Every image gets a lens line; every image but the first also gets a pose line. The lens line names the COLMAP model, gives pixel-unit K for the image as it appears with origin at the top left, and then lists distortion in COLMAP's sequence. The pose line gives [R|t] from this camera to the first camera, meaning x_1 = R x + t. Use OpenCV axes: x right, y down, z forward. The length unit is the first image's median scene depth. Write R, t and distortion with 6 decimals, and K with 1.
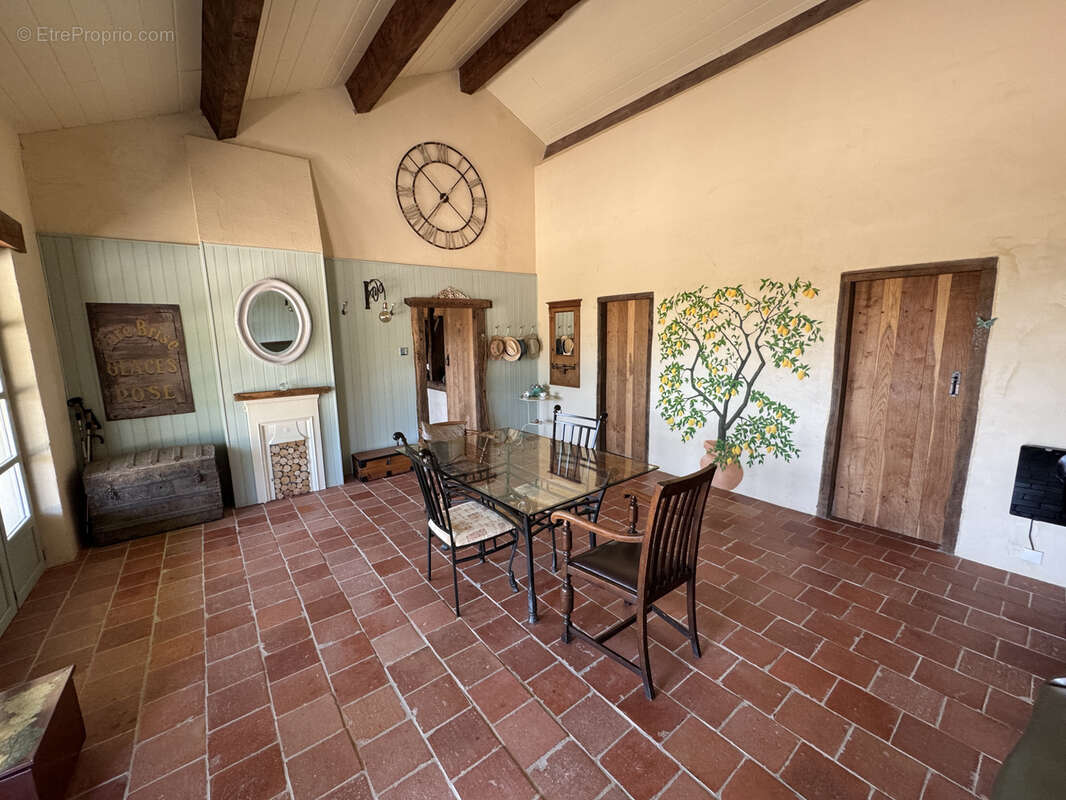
lens RADIAL K [[427.7, 0, 533.7], [0, 427.7, 401.6], [0, 0, 1]] dist [0.012136, 0.000150]
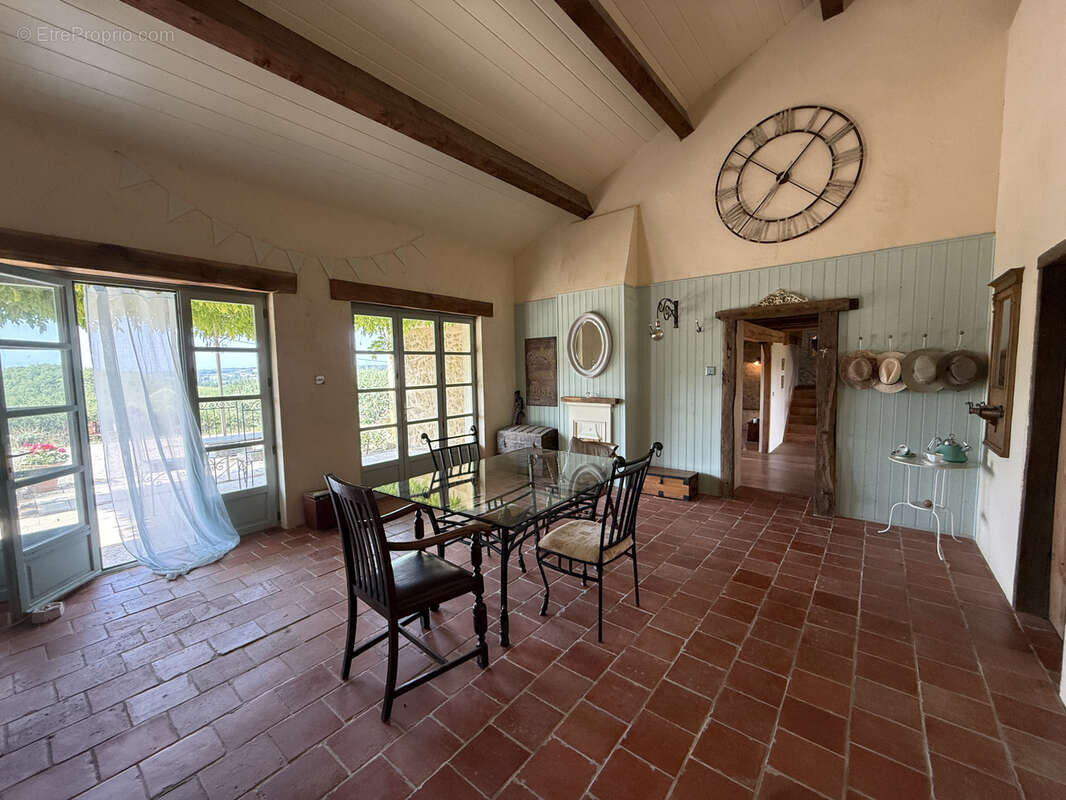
lens RADIAL K [[427.7, 0, 534.3], [0, 427.7, 400.8], [0, 0, 1]] dist [0.012136, 0.000150]
pose [[0.233153, 0.093177, -0.967966, 0.498518], [-0.138424, 0.988443, 0.061806, -0.060194], [0.962537, 0.119579, 0.243357, 0.432896]]
